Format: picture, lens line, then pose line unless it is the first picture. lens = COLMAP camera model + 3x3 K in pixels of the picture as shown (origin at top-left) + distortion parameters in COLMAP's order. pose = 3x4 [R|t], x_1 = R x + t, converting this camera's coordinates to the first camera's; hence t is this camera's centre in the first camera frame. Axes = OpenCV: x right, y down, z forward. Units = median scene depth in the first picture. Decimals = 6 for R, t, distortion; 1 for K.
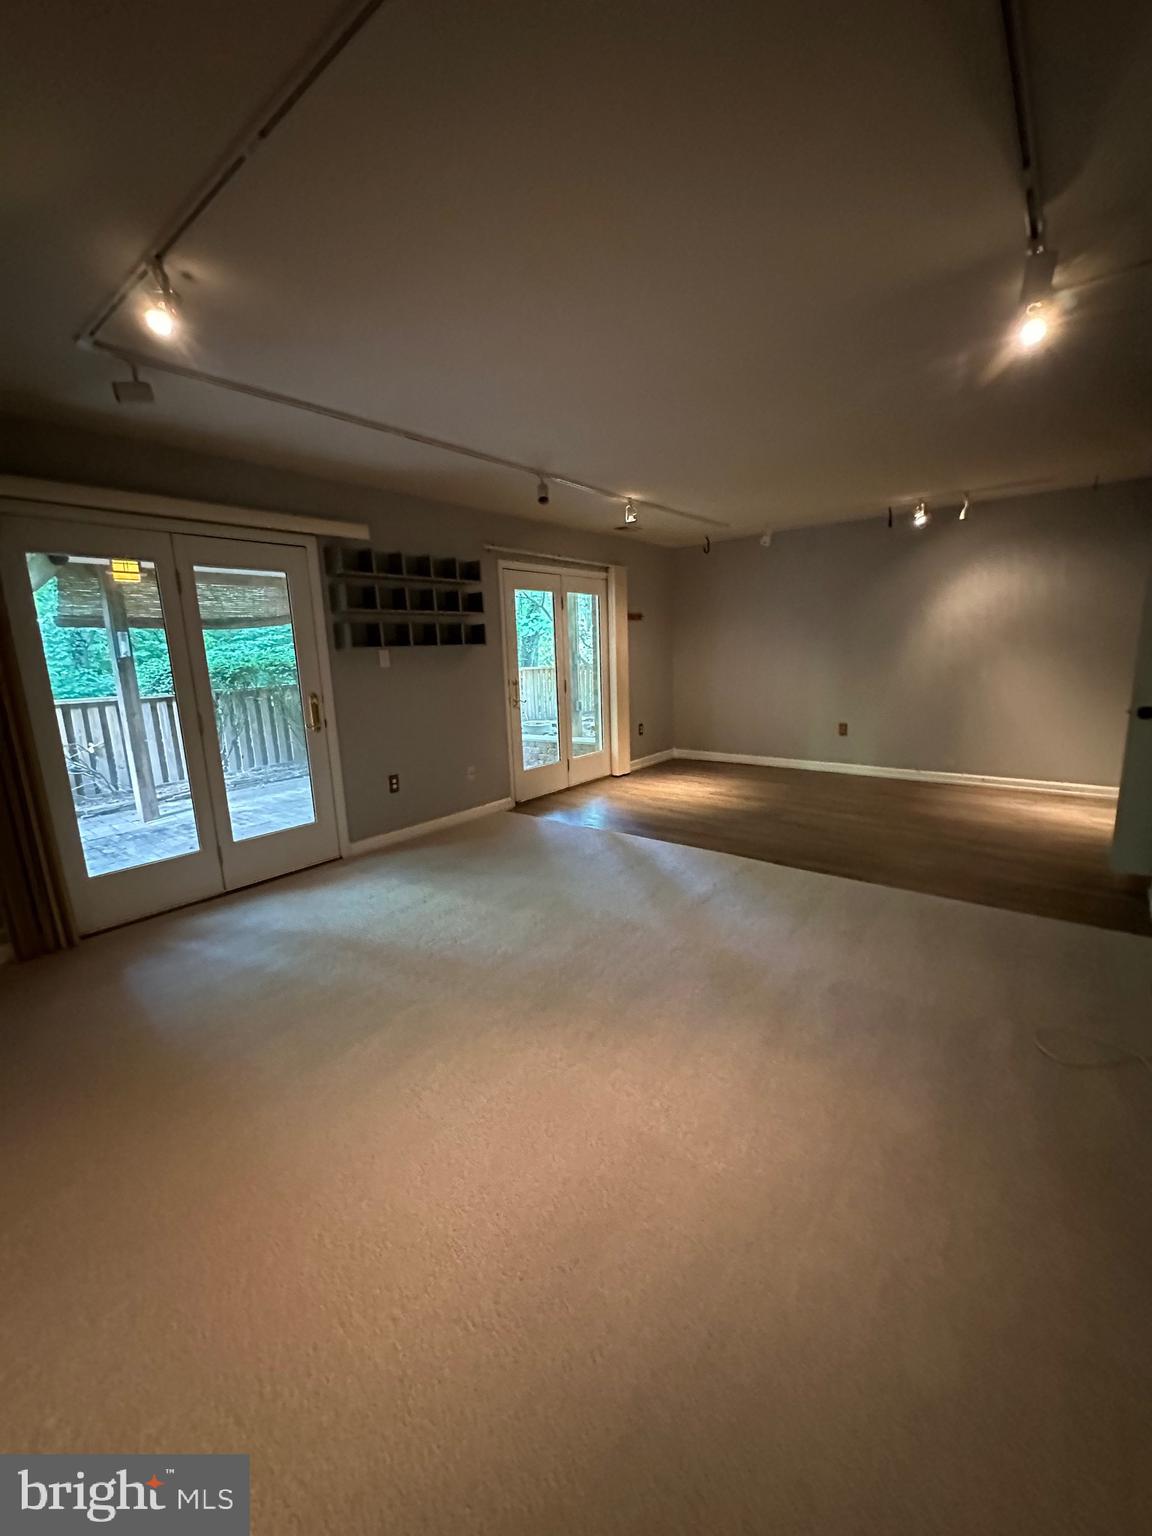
lens RADIAL K [[614.0, 0, 579.5], [0, 614.0, 764.0], [0, 0, 1]] dist [0.002007, 0.000160]
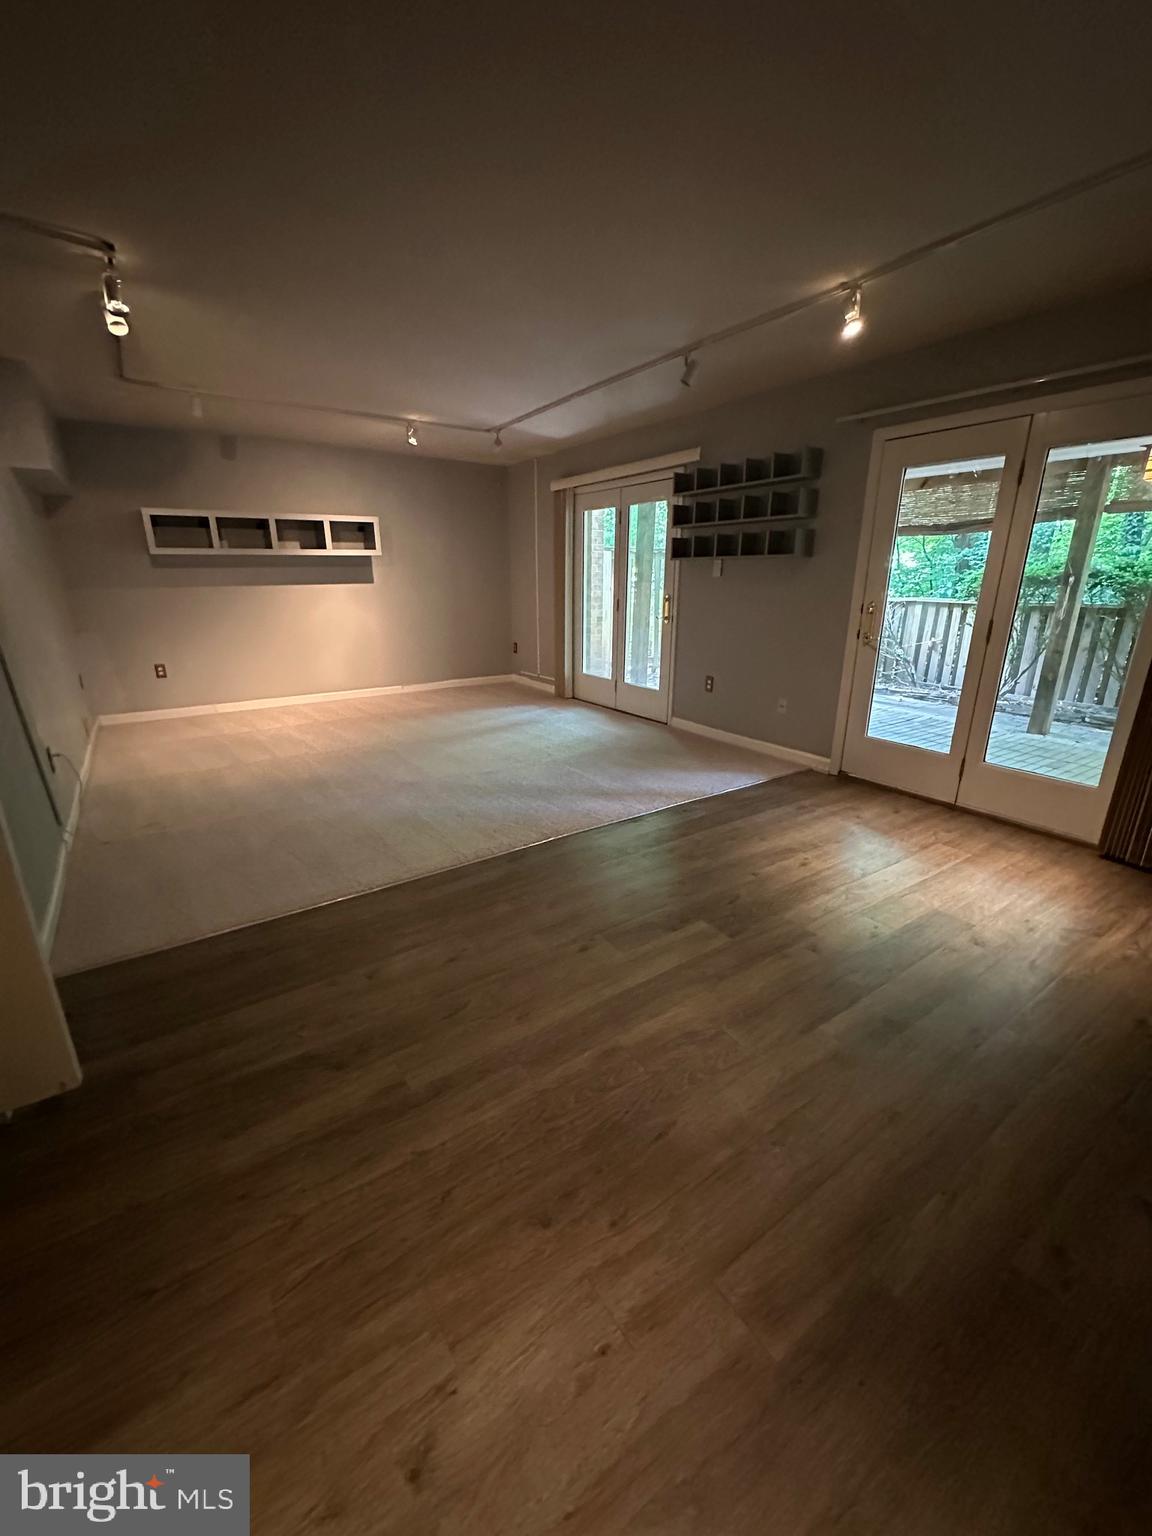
lens RADIAL K [[614.0, 0, 578.3], [0, 614.0, 770.7], [0, 0, 1]] dist [0.002007, 0.000160]
pose [[-0.289071, 0.323100, -0.901135, 0.718388], [-0.167676, 0.909682, 0.379952, -0.182110], [0.942509, 0.260932, -0.208787, 0.906403]]
